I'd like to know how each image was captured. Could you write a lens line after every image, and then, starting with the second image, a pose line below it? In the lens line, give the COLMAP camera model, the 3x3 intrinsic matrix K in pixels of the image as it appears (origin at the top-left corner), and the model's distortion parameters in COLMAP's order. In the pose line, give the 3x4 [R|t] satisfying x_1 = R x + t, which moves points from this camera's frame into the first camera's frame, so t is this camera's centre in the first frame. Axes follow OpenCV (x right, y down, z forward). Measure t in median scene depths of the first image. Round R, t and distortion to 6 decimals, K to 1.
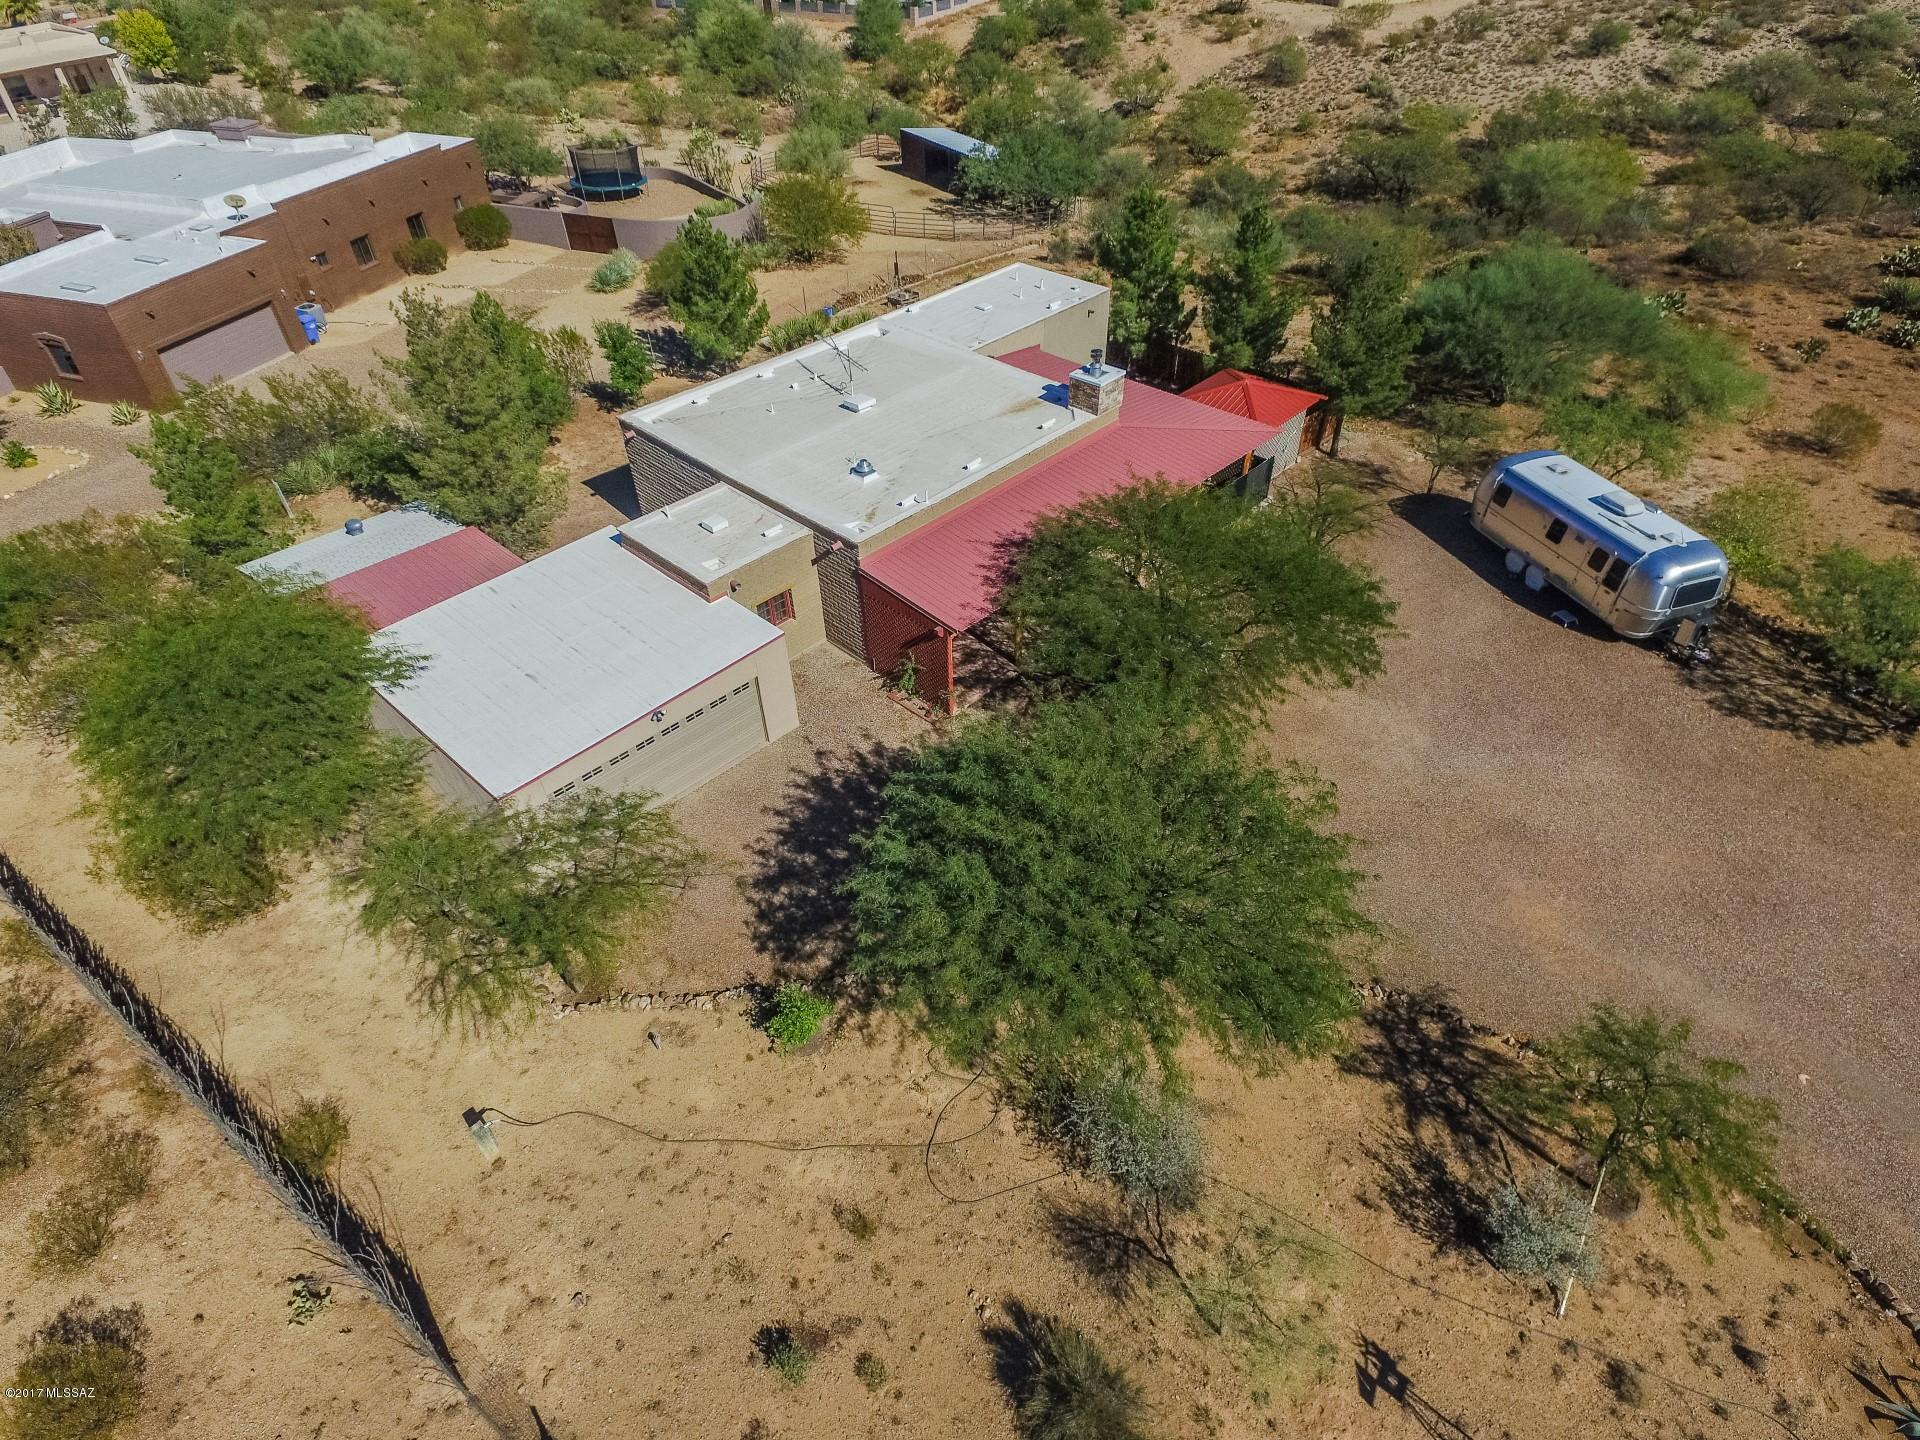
lens RADIAL K [[1070.7, 0, 960.3], [0, 1070.7, 729.3], [0, 0, 1]] dist [0.132080, -0.084674]
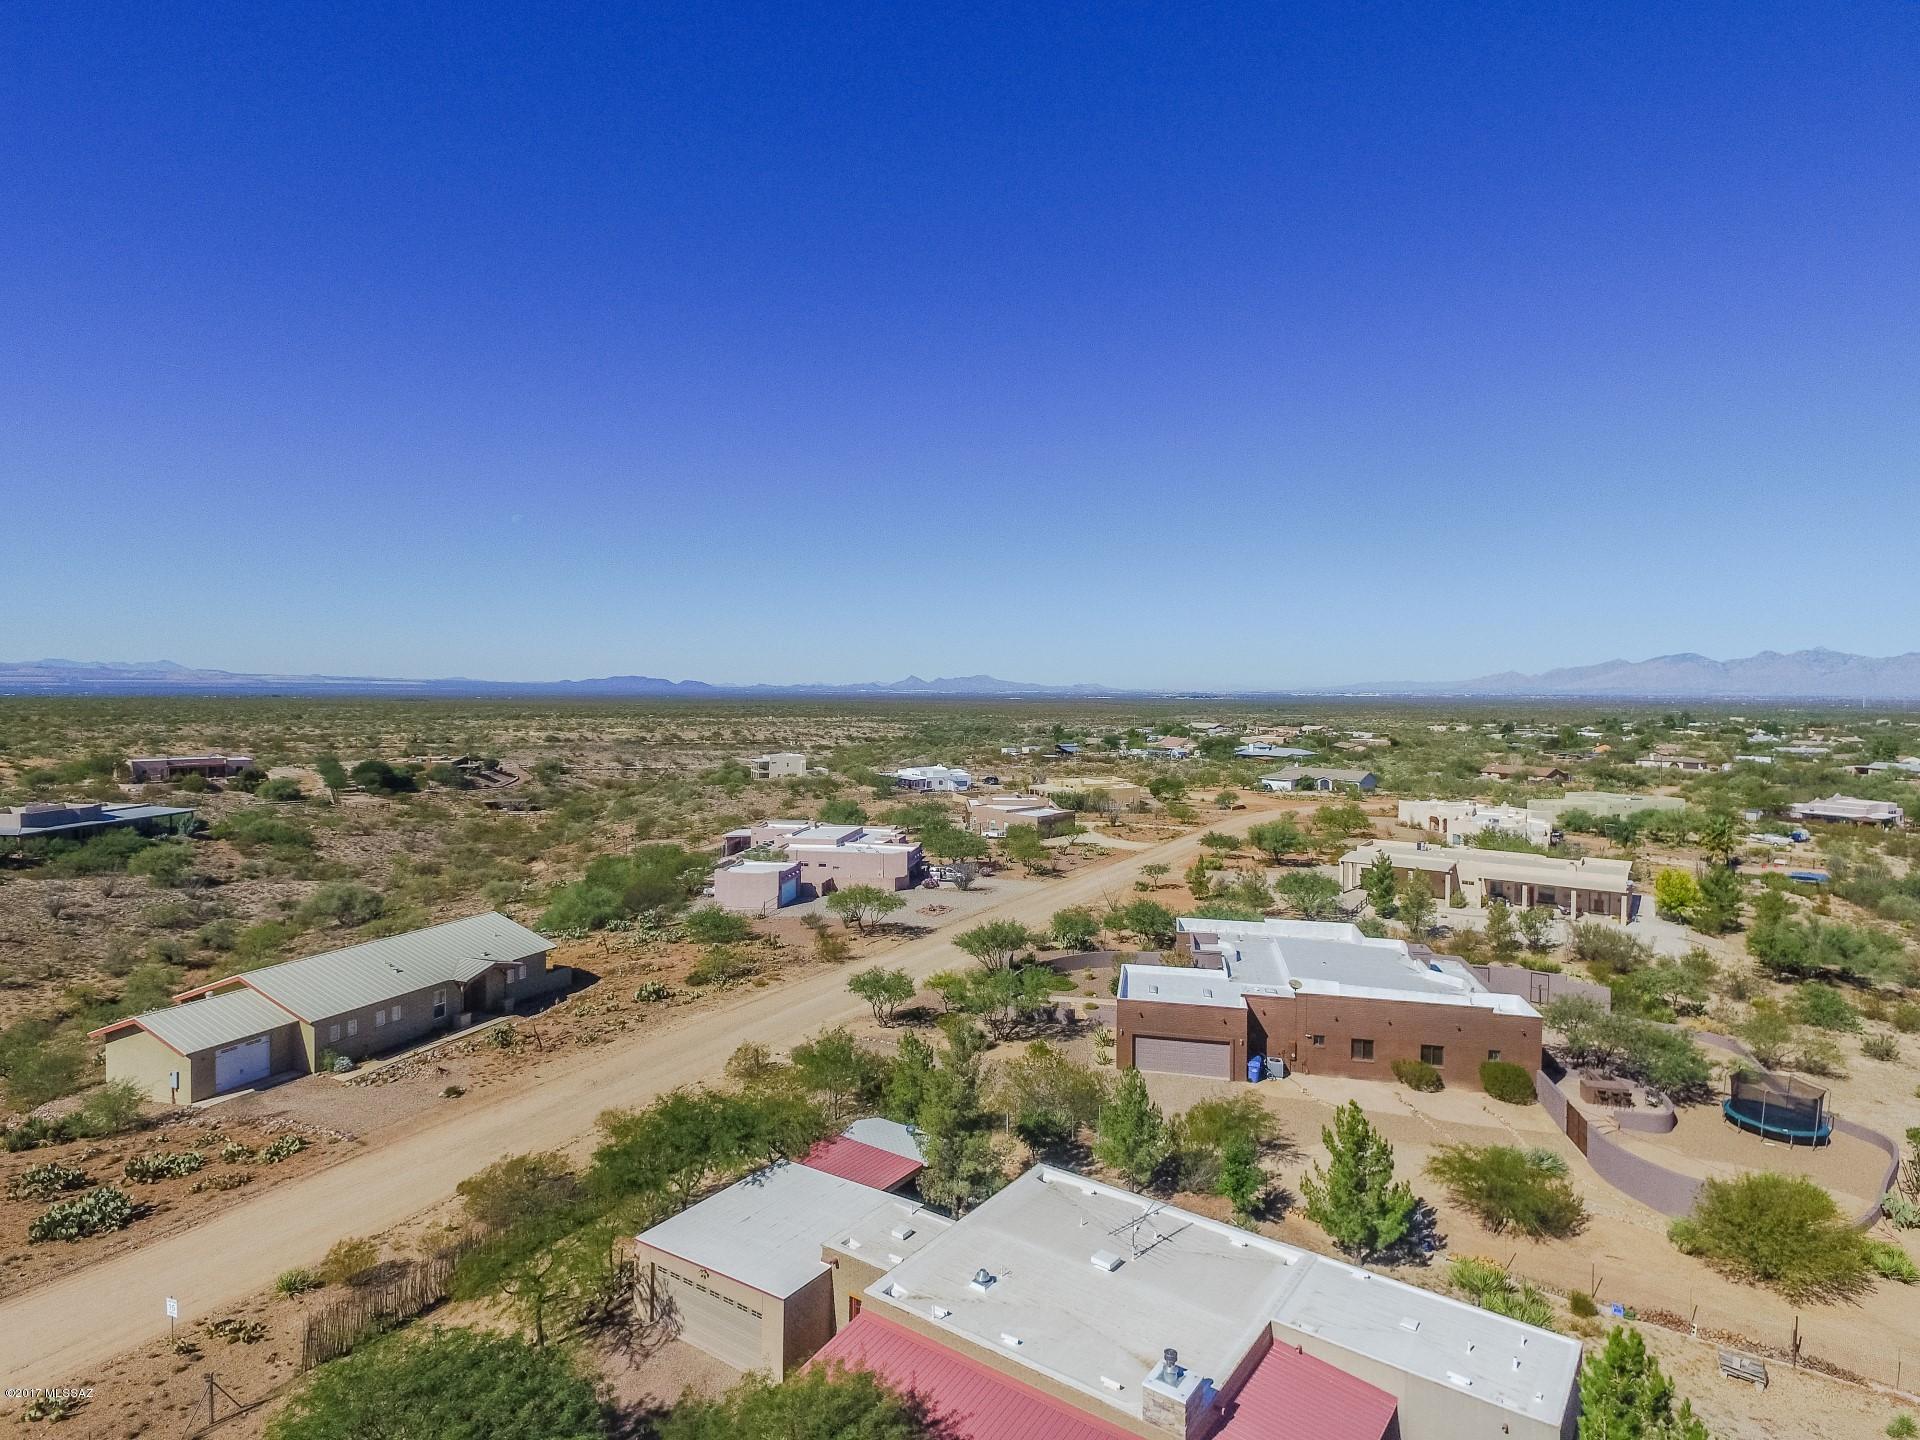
lens RADIAL K [[1073.5, 0, 960.0], [0, 1073.5, 720.0], [0, 0, 1]] dist [0.133014, -0.081367]
pose [[0.150214, 0.065347, -0.986491, 1.010718], [-0.653837, 0.755011, -0.049547, -0.606694], [0.741575, 0.652447, 0.156140, 0.407928]]
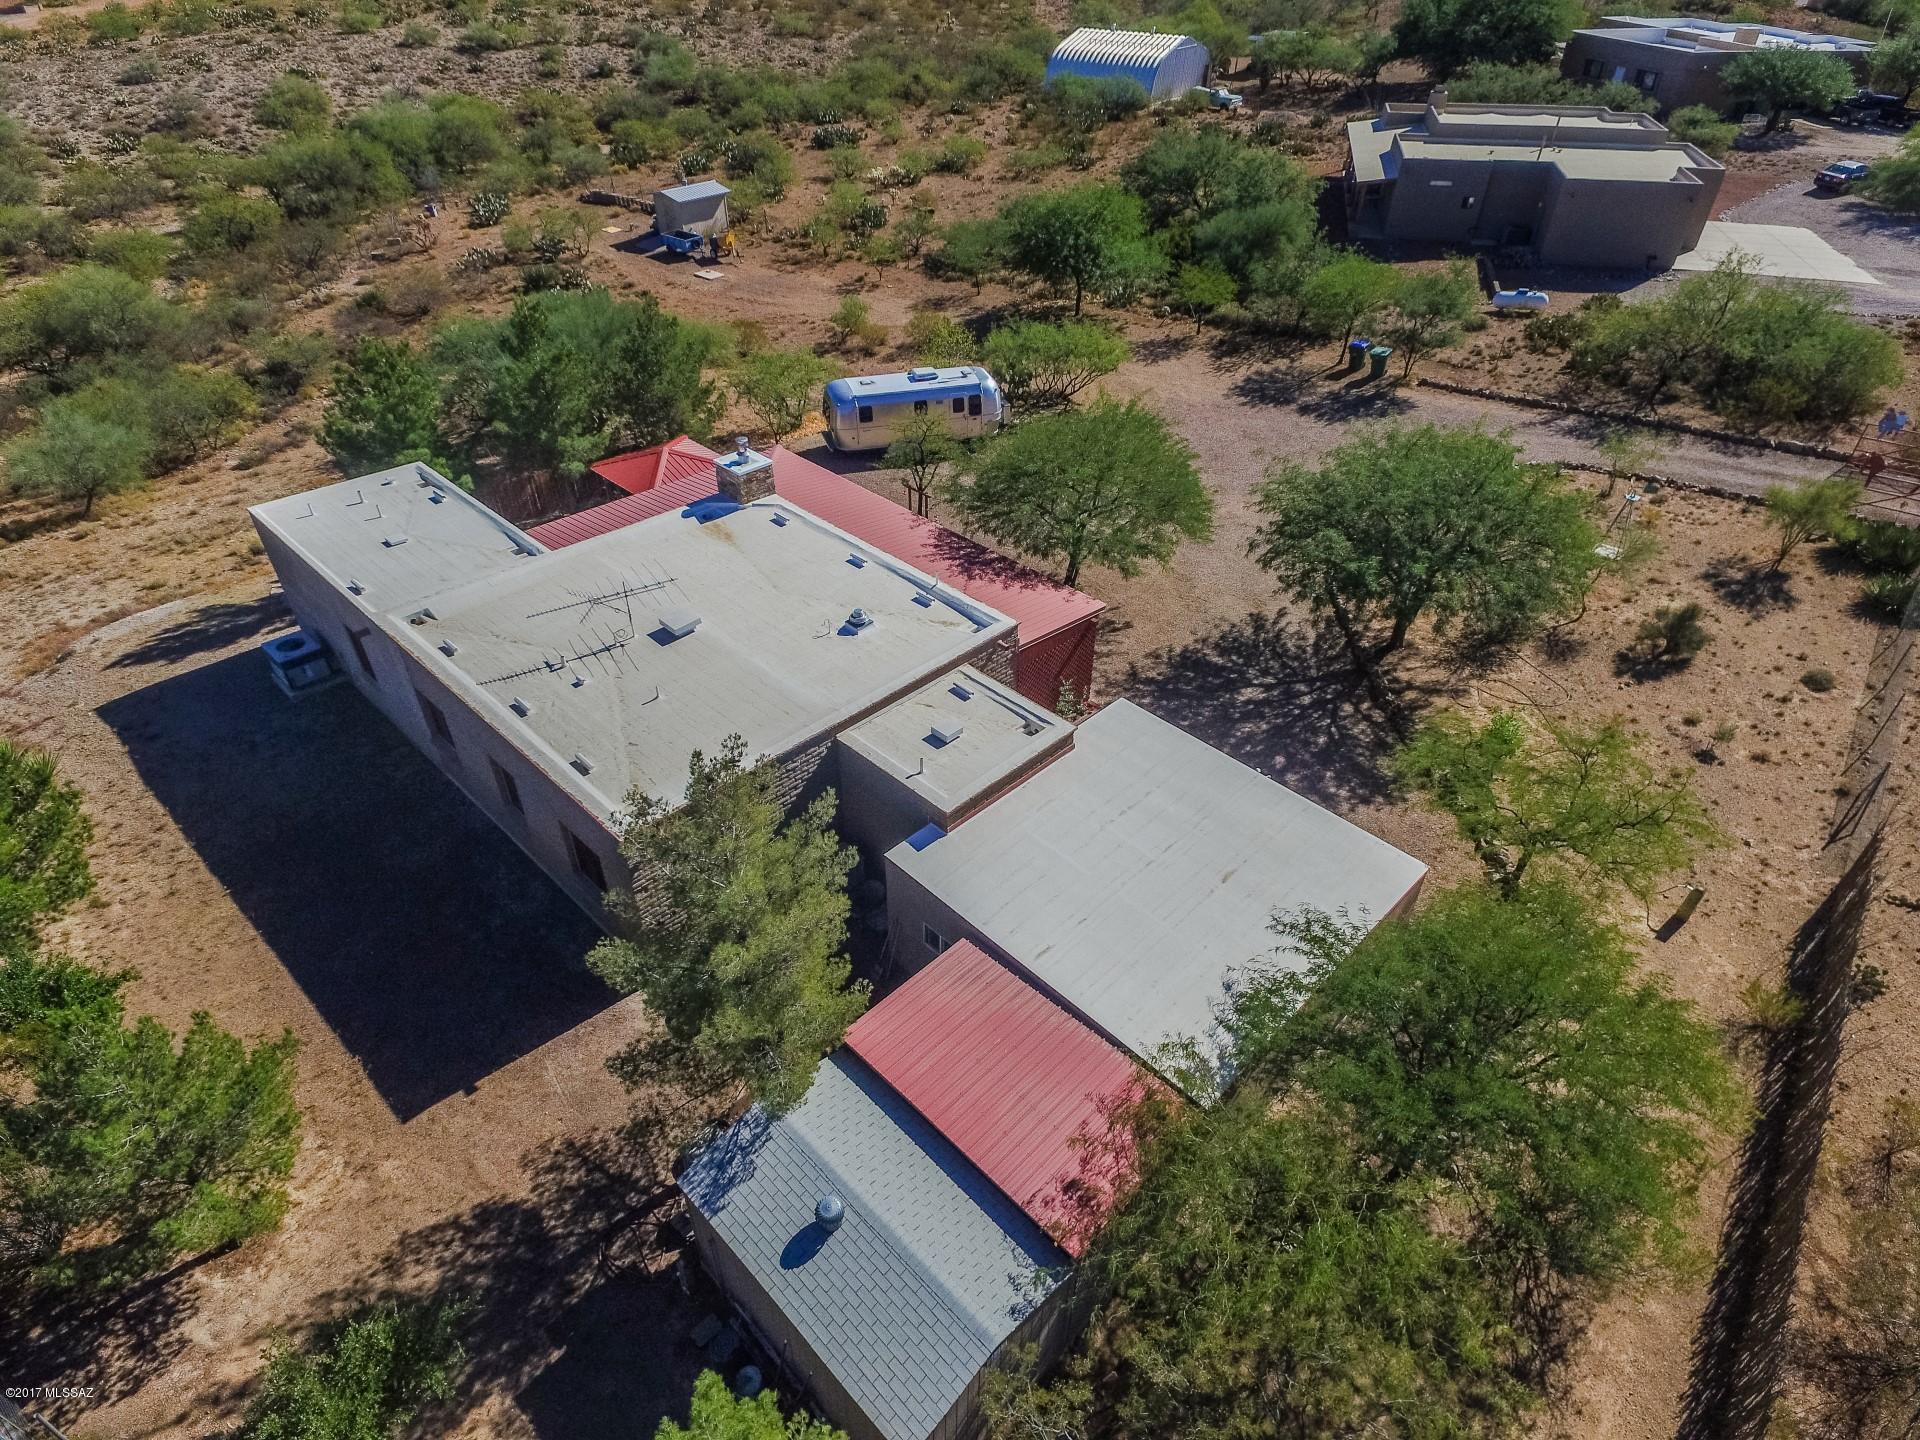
lens RADIAL K [[1070.7, 0, 960.3], [0, 1070.7, 729.3], [0, 0, 1]] dist [0.132080, -0.084674]
pose [[0.016156, -0.590554, 0.806836, -0.822569], [0.645159, 0.622642, 0.442816, -0.507753], [-0.763877, 0.513384, 0.391061, 0.641267]]
